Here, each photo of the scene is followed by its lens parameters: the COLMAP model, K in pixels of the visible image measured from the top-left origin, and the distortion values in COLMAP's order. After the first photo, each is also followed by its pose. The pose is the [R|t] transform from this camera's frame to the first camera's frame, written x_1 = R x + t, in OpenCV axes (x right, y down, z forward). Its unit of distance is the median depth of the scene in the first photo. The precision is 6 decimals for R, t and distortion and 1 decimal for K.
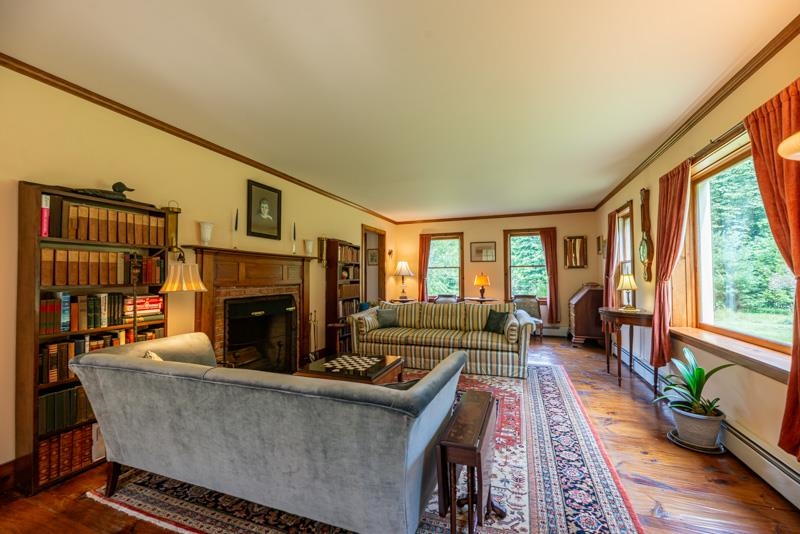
lens RADIAL K [[327.9, 0, 400.0], [0, 327.9, 267.0], [0, 0, 1]] dist [-0.001402, -0.000075]
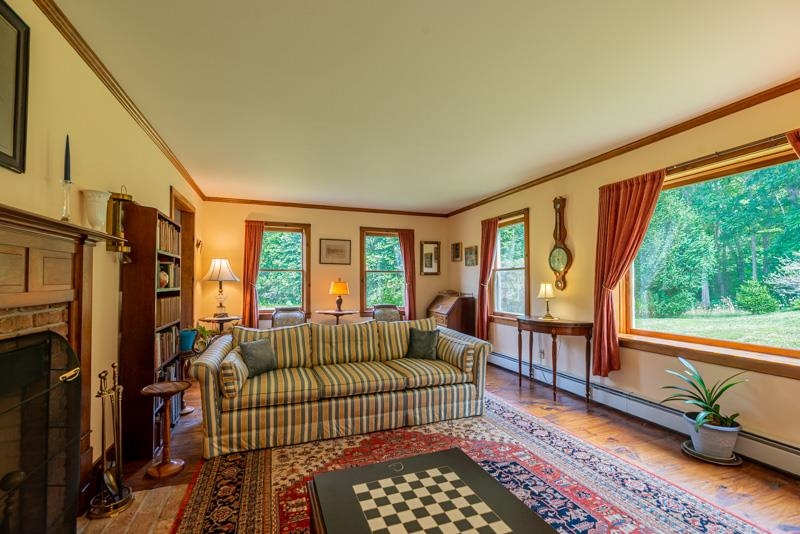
lens RADIAL K [[345.2, 0, 396.5], [0, 345.2, 269.6], [0, 0, 1]] dist [0.000070, 0.000002]
pose [[0.765612, 0.030633, 0.642573, -0.301318], [-0.024644, 0.999529, -0.018287, 0.014554], [-0.642831, -0.001835, 0.766006, 0.486231]]
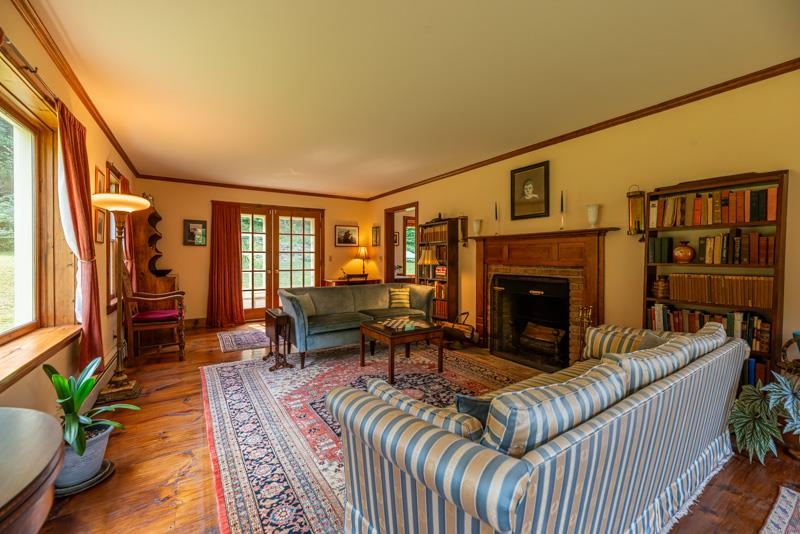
lens RADIAL K [[338.2, 0, 395.0], [0, 338.2, 267.4], [0, 0, 1]] dist [-0.000320, 0.000045]
pose [[-0.619299, 0.032398, -0.784487, 0.628064], [0.028534, 0.999417, 0.018748, 0.028765], [0.784637, -0.010774, -0.619862, 1.245016]]
